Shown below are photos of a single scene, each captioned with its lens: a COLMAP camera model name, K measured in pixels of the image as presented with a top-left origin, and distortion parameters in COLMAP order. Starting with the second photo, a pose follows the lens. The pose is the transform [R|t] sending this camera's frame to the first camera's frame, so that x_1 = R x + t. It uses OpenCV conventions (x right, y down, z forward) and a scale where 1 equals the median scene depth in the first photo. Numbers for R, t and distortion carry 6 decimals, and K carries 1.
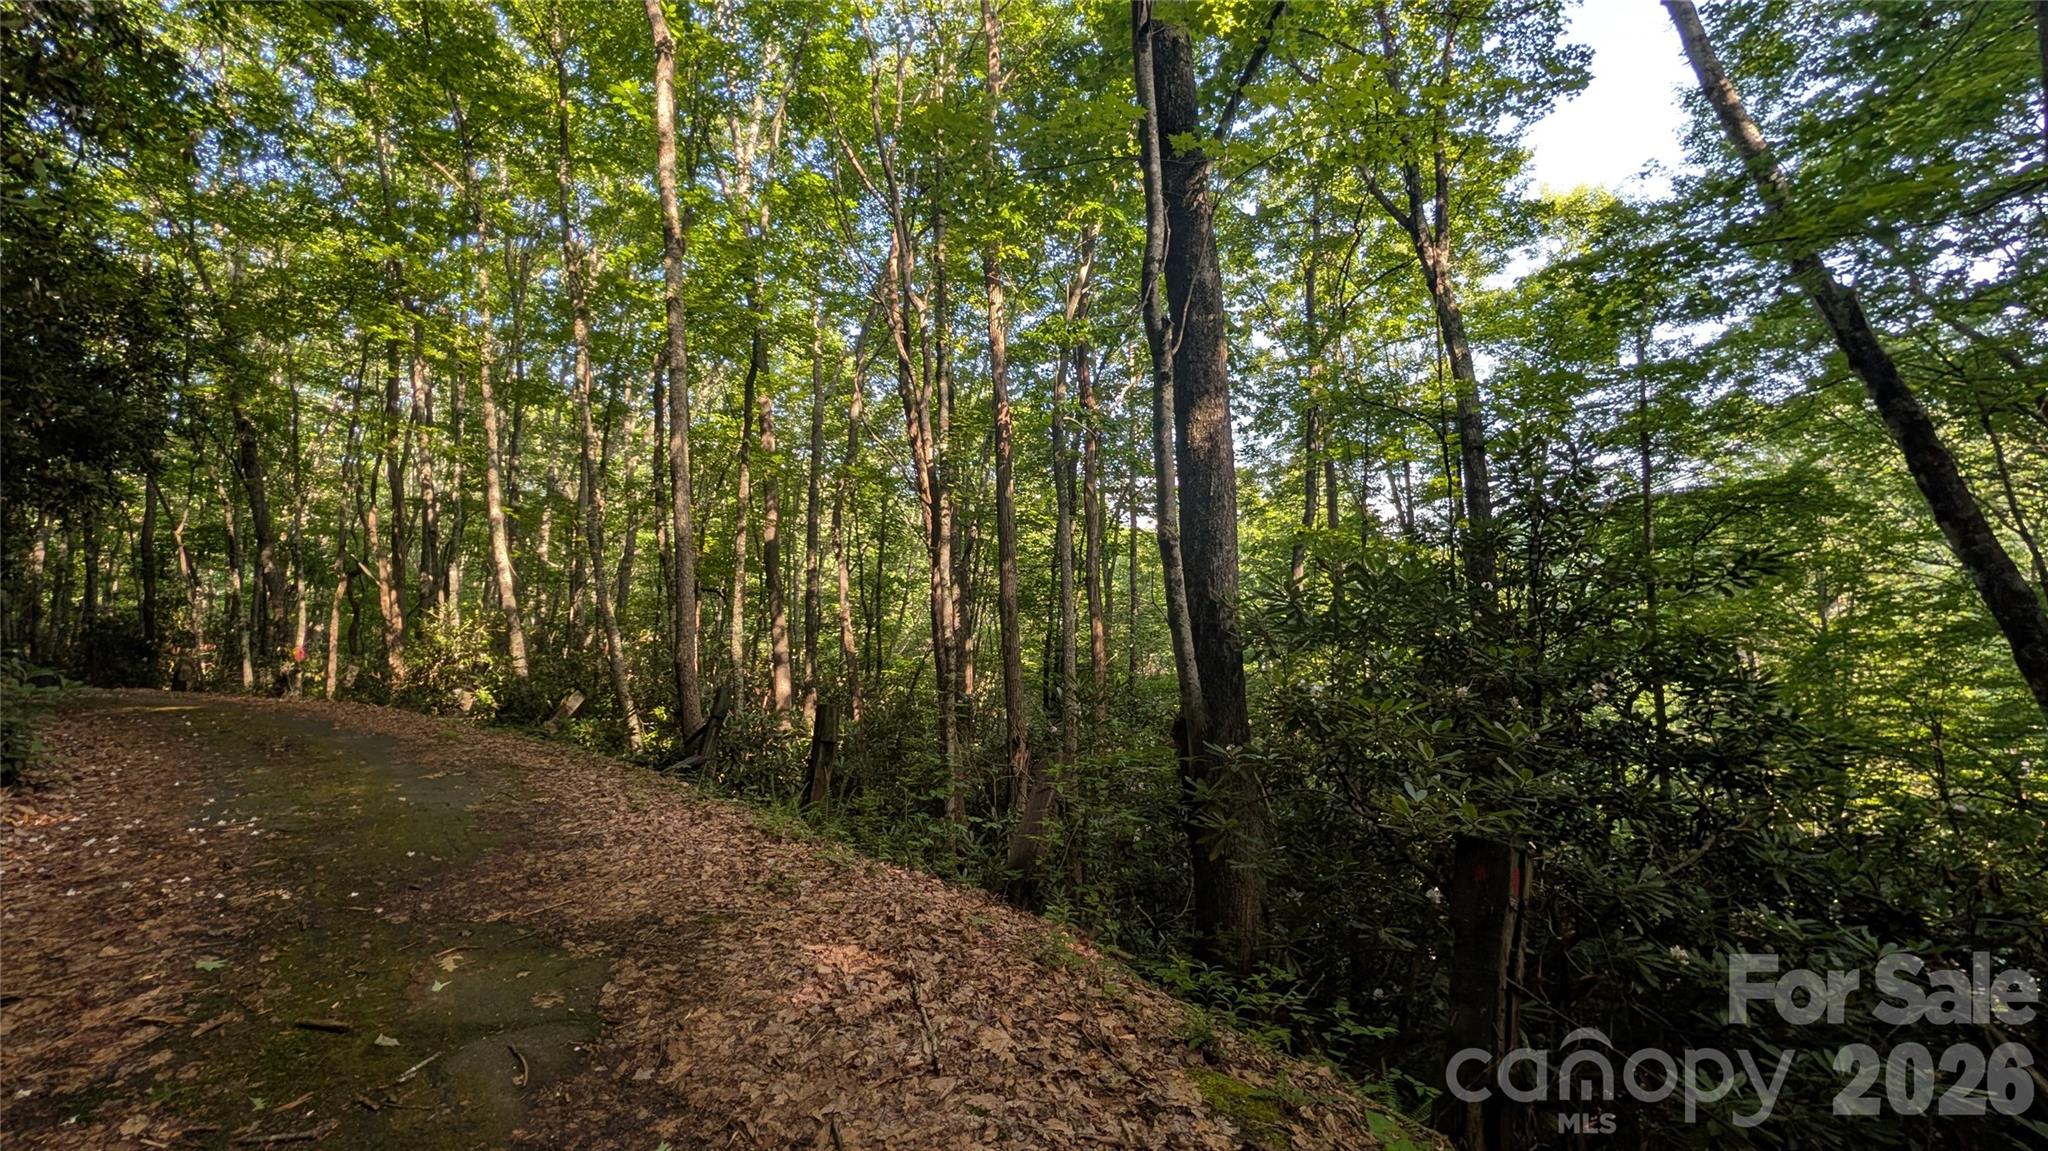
lens RADIAL K [[745.9, 0, 1022.4], [0, 745.9, 574.0], [0, 0, 1]] dist [-0.001194, 0.000615]
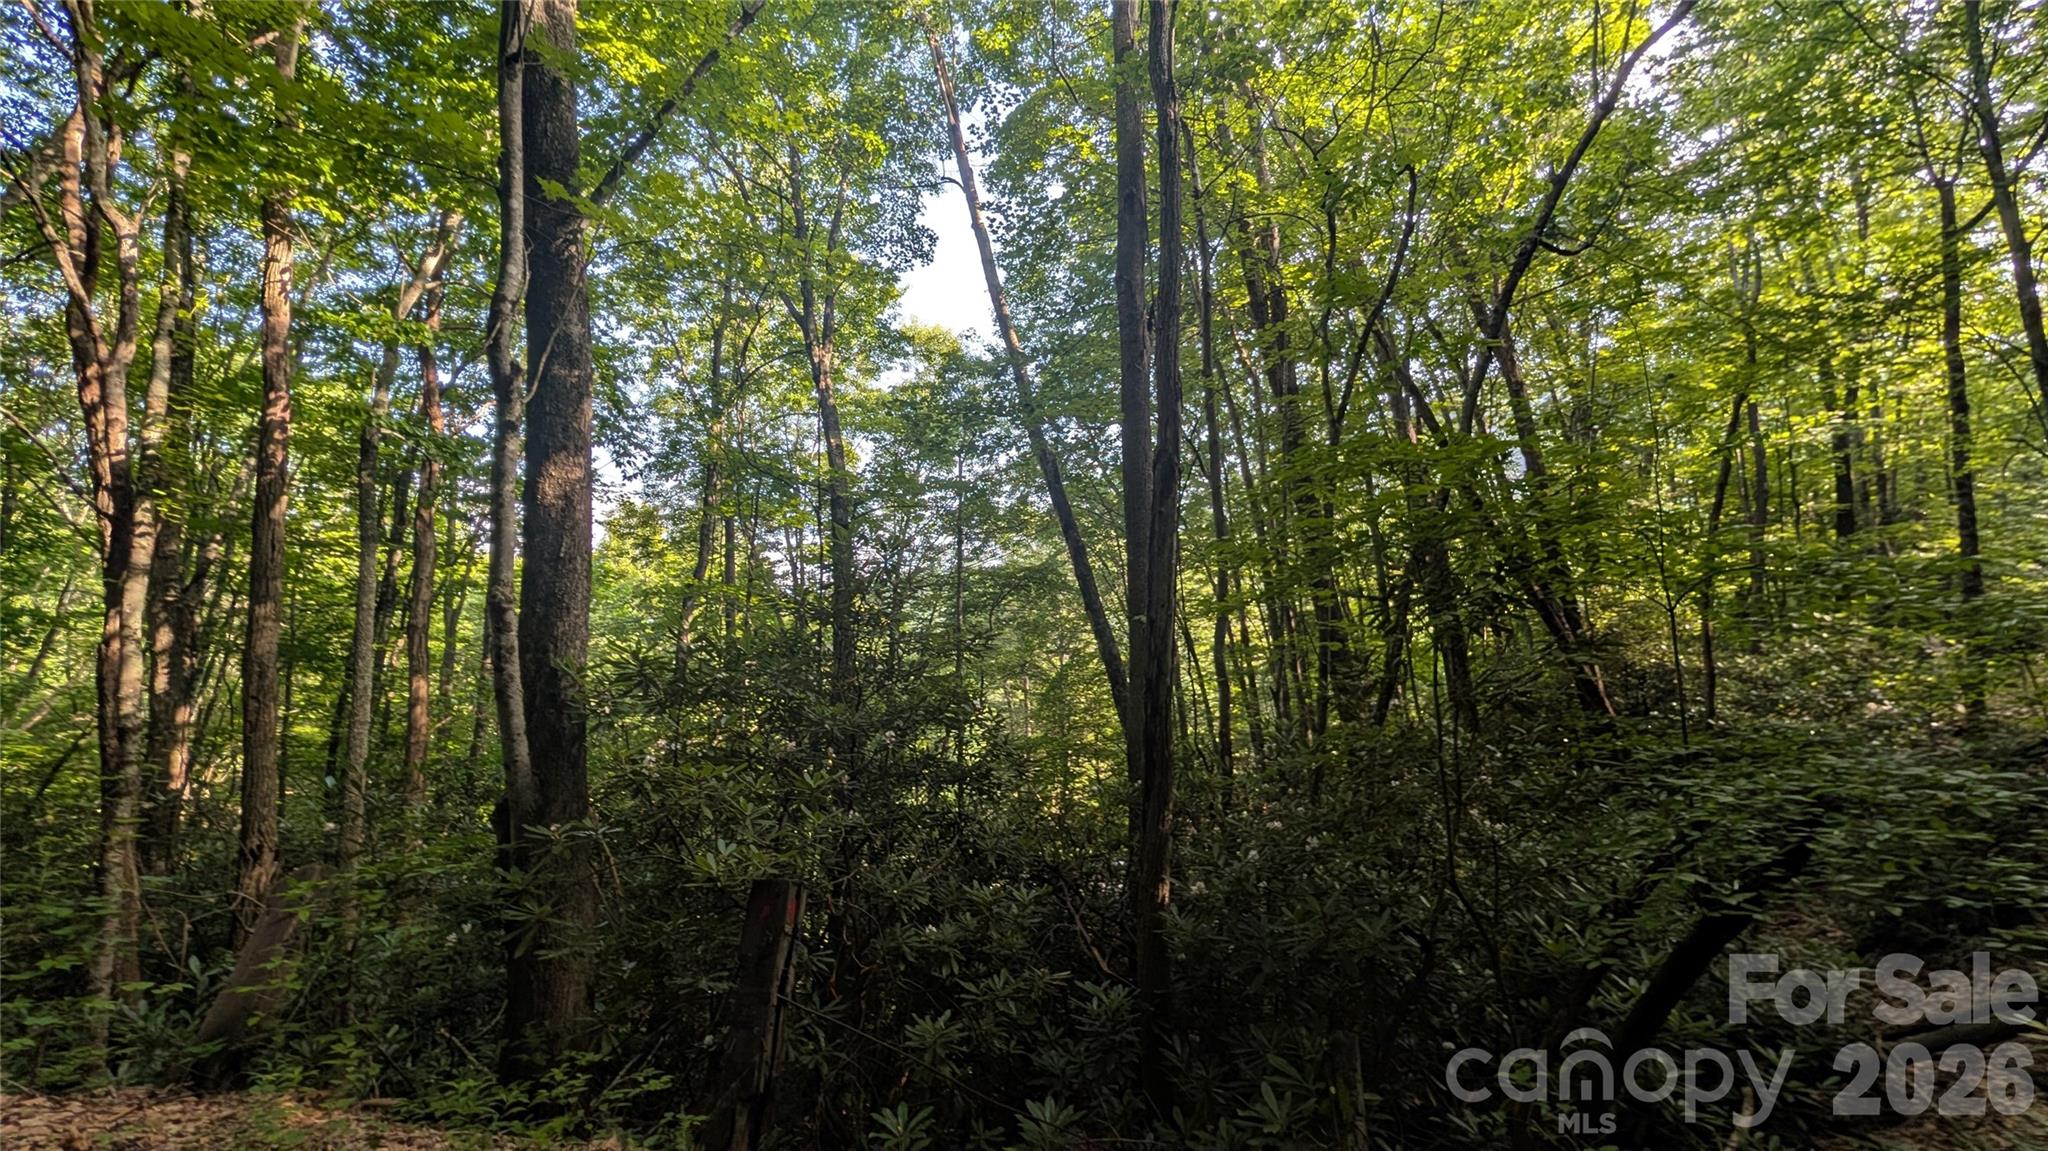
lens RADIAL K [[745.9, 0, 1021.9], [0, 745.9, 573.0], [0, 0, 1]] dist [-0.001194, 0.000615]
pose [[0.726878, 0.073816, 0.682788, 0.014685], [-0.033222, 0.996822, -0.072398, -0.015880], [-0.685962, 0.029941, 0.727021, -0.041280]]
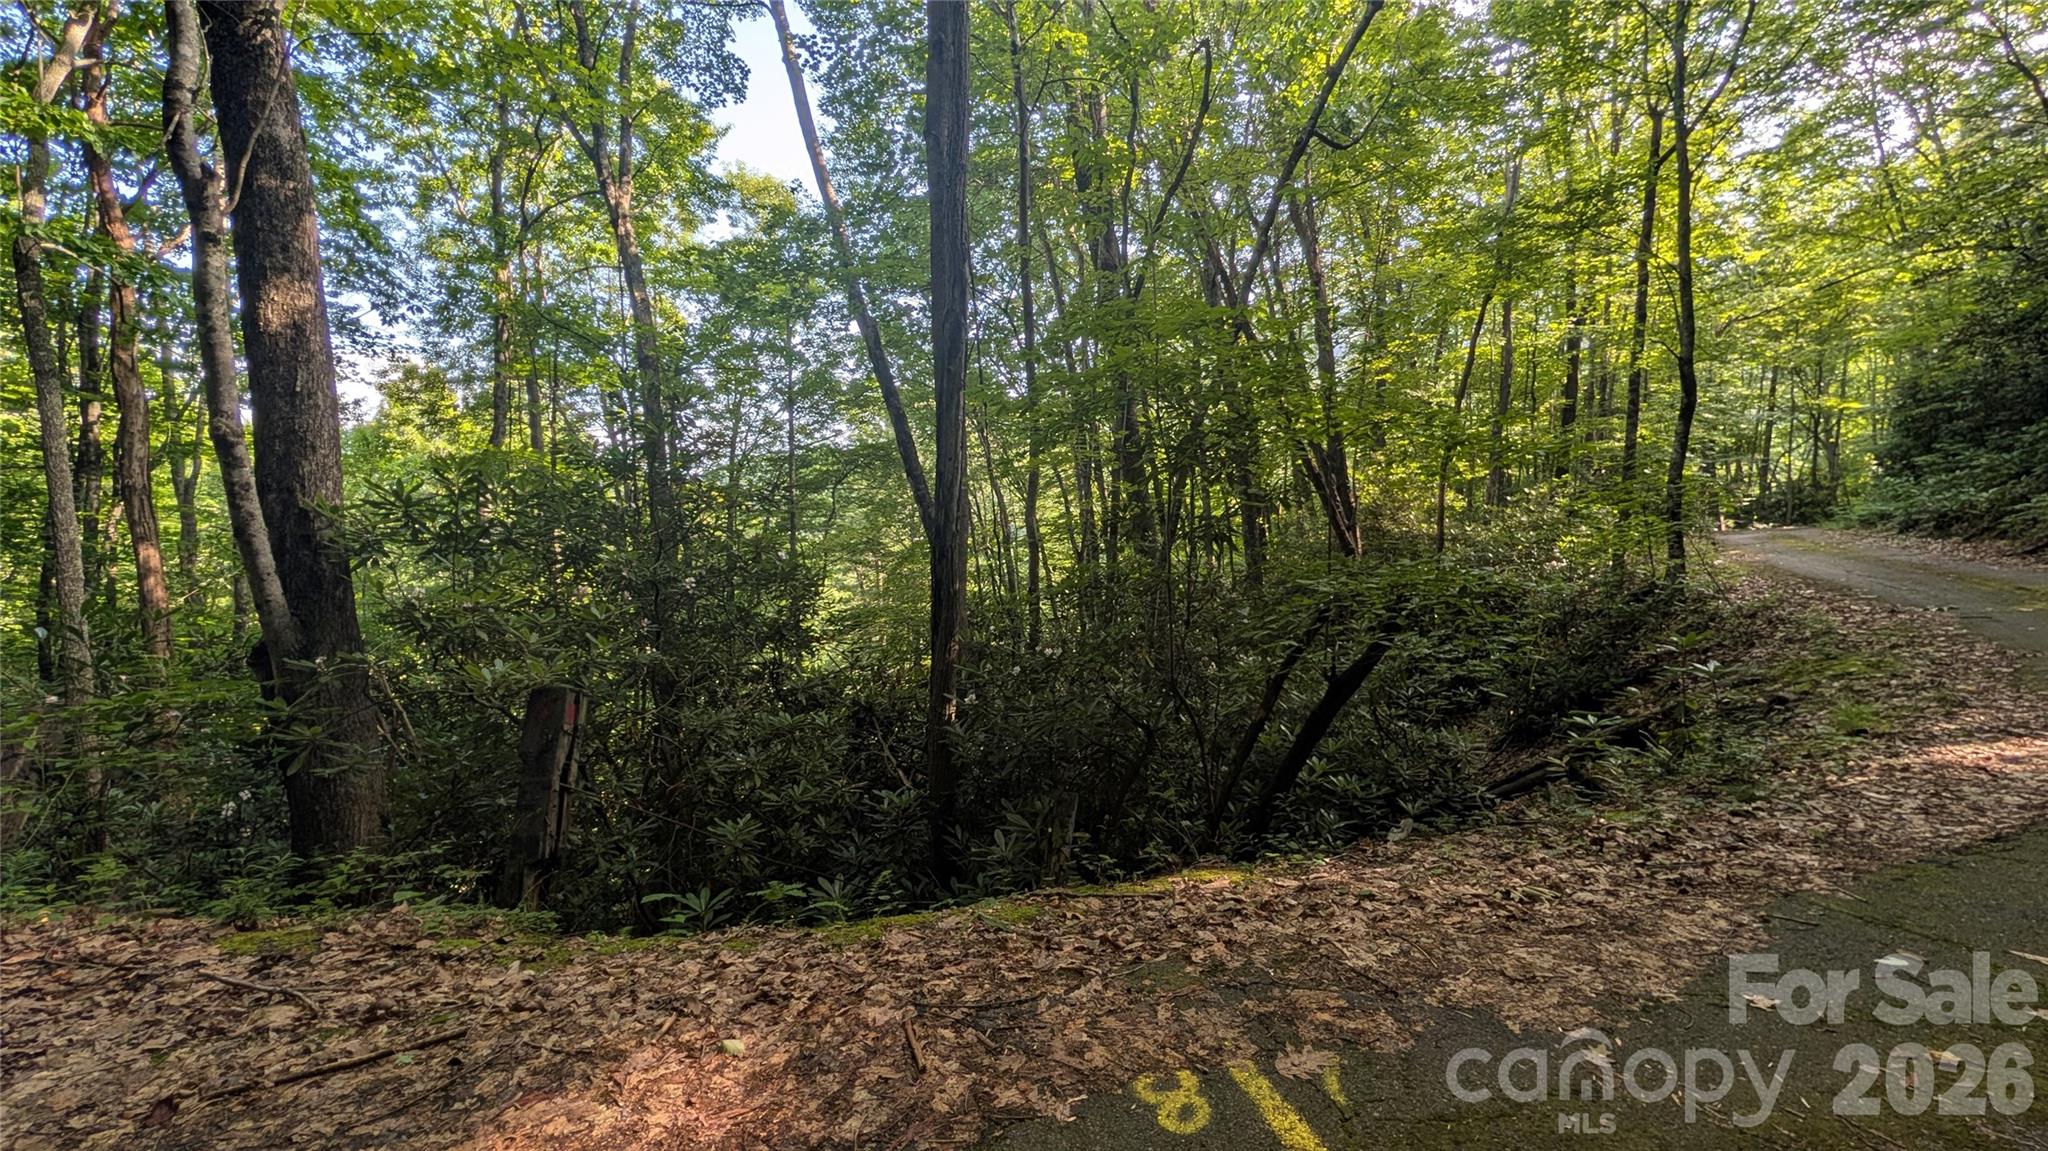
lens RADIAL K [[745.9, 0, 1021.2], [0, 745.9, 572.9], [0, 0, 1]] dist [-0.001194, 0.000615]
pose [[0.588315, -0.039780, 0.807652, 0.014933], [-0.032752, 0.996797, 0.072954, 0.008235], [-0.807968, -0.069373, 0.585128, -0.107328]]
